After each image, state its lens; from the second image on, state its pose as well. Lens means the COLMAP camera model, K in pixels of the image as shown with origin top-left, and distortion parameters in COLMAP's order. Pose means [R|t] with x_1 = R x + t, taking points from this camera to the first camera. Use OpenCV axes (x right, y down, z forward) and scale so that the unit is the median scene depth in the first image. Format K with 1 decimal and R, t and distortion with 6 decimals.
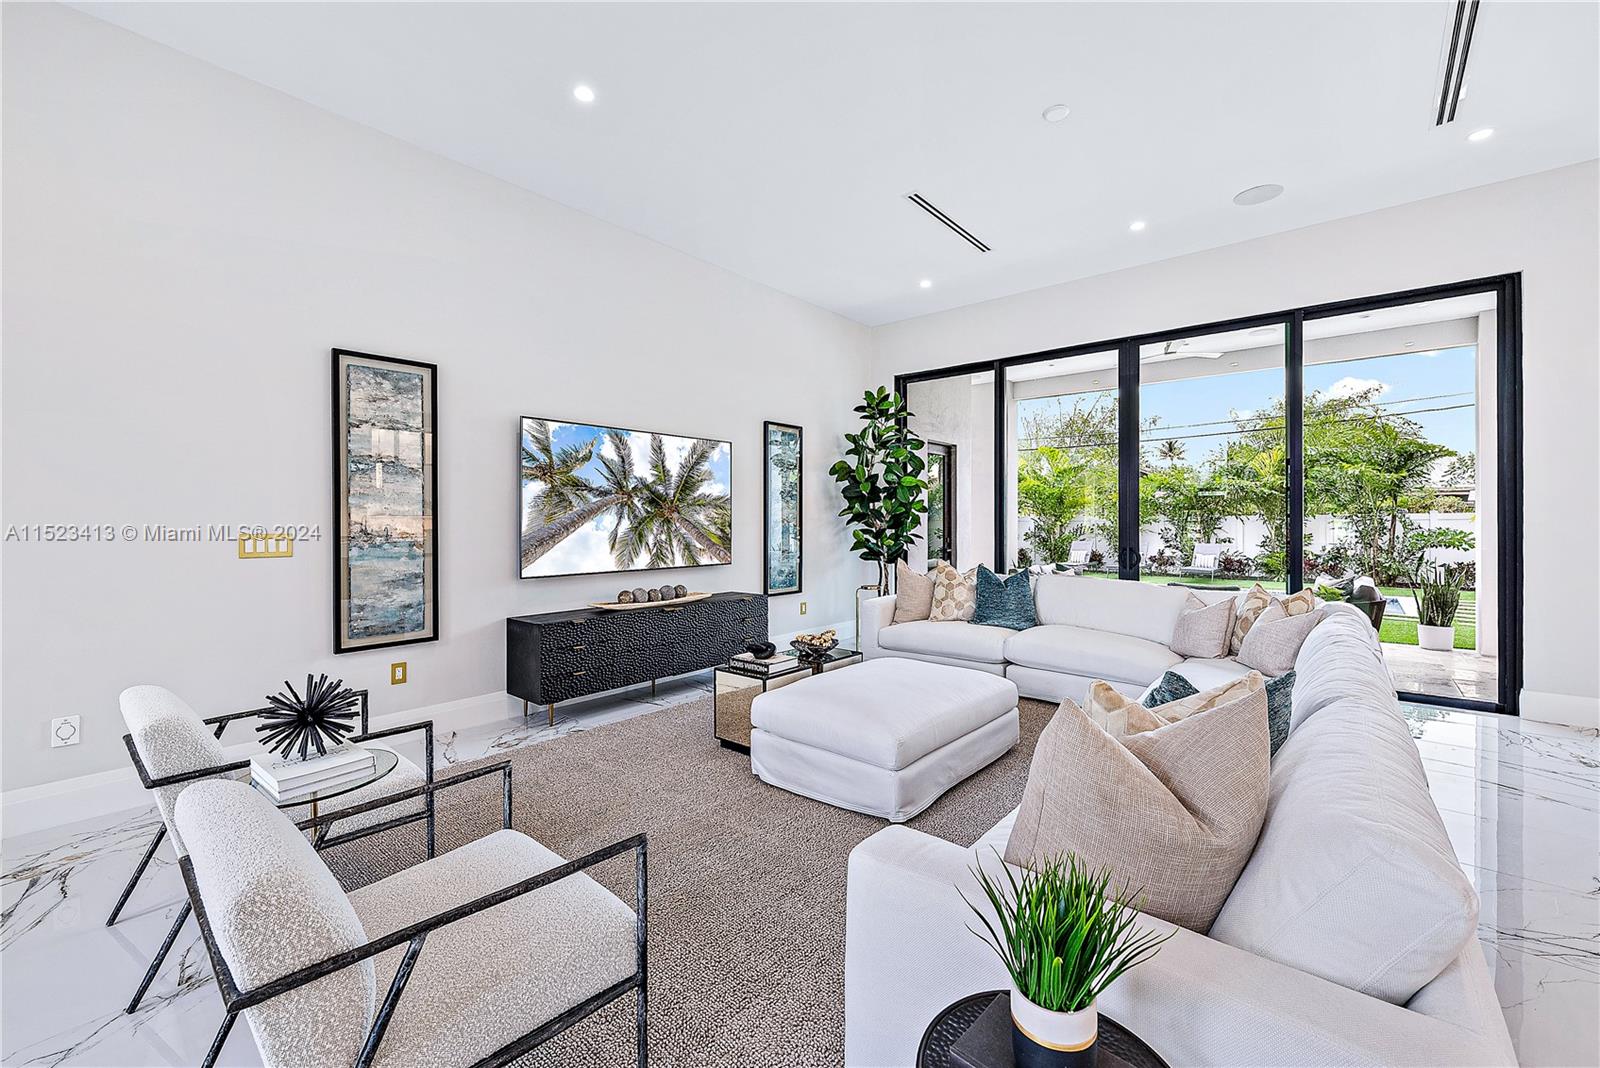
lens RADIAL K [[645.9, 0, 801.0], [0, 645.9, 502.5], [0, 0, 1]] dist [0.001740, 0.000204]
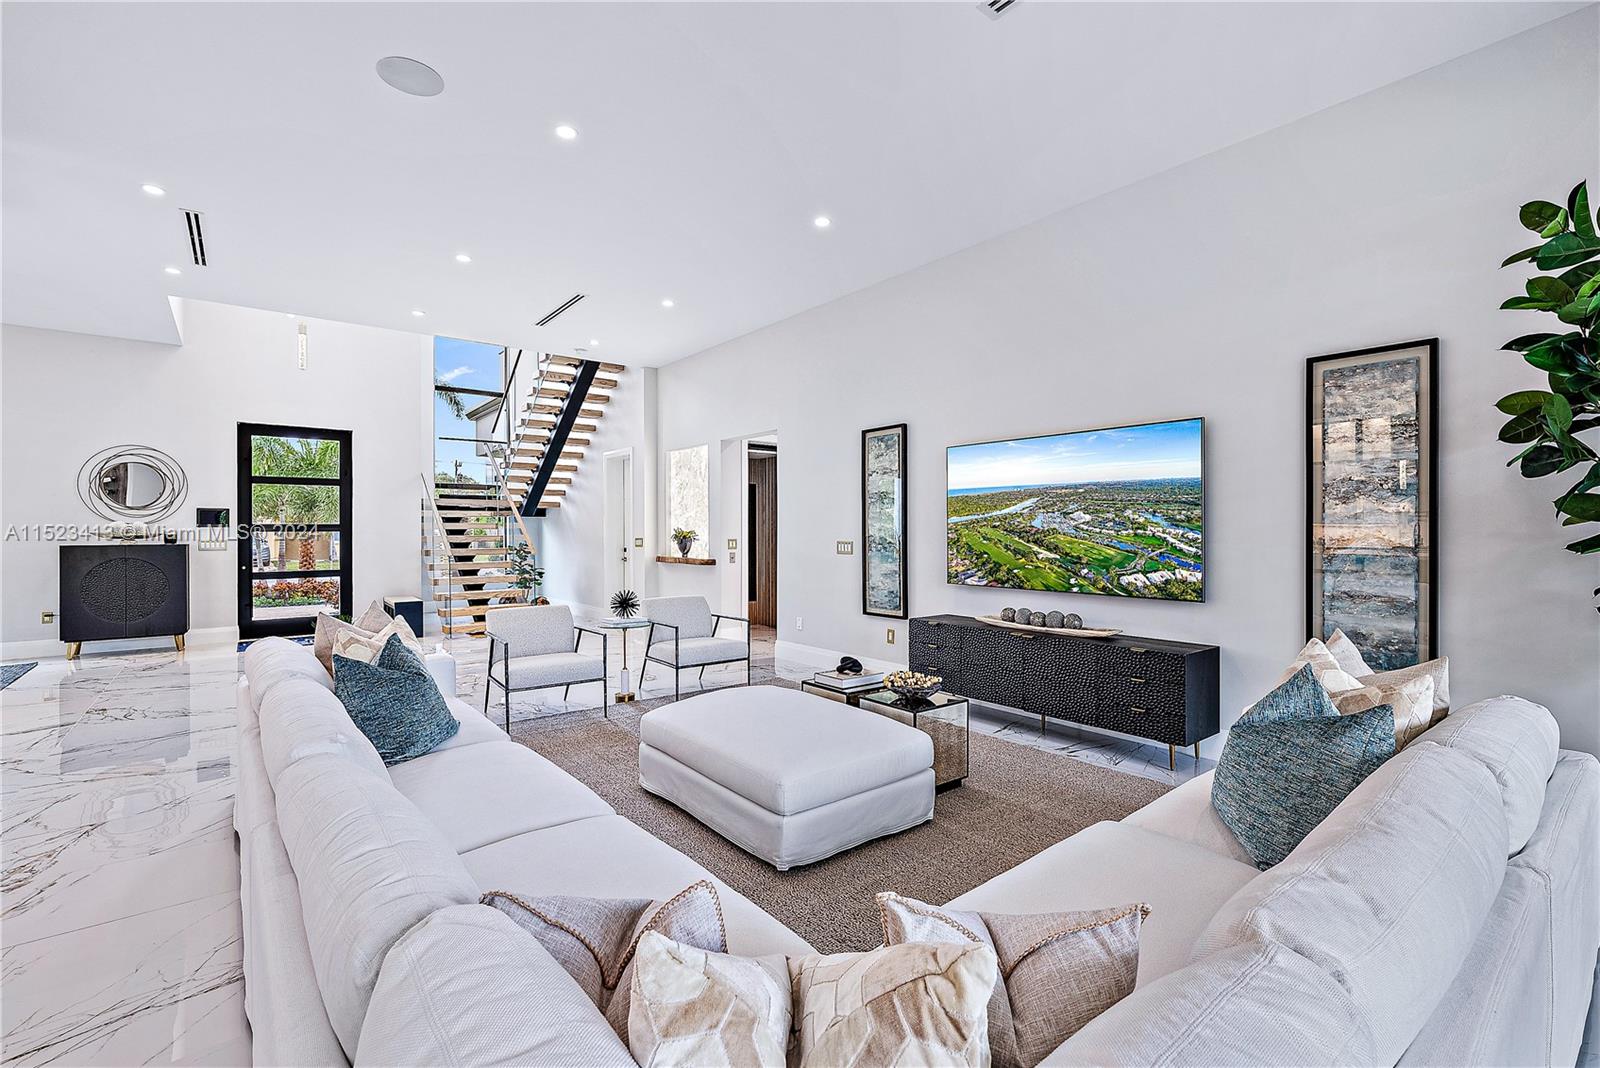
lens RADIAL K [[666.7, 0, 800.0], [0, 666.7, 534.0], [0, 0, 1]] dist [-0.032657, -0.000100]
pose [[-0.176048, -0.000307, -0.984381, 0.926559], [0.019886, 0.999795, -0.003868, 0.028948], [0.984181, -0.020256, -0.176006, 1.065420]]
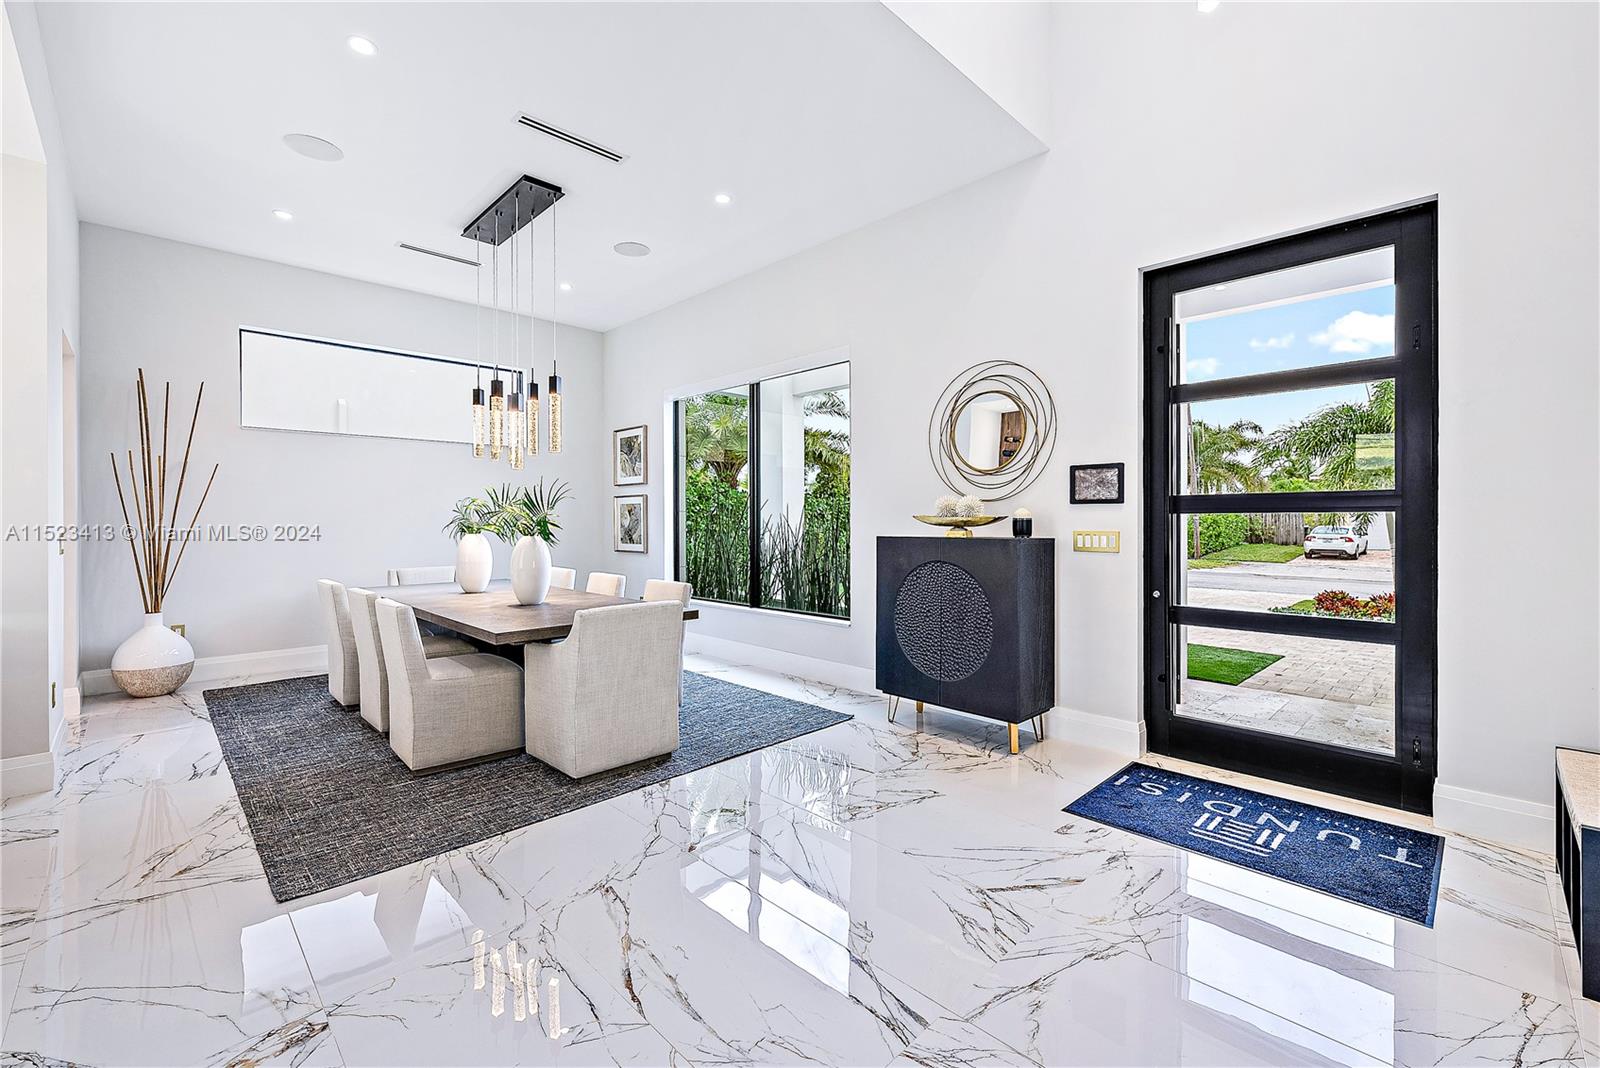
lens RADIAL K [[682.6, 0, 802.5], [0, 682.6, 512.2], [0, 0, 1]] dist [-0.000981, -0.000122]
pose [[-0.997015, -0.004116, 0.077103, 0.613102], [-0.005378, 0.999855, -0.016167, 0.020612], [-0.077025, -0.016533, -0.996892, 0.799777]]
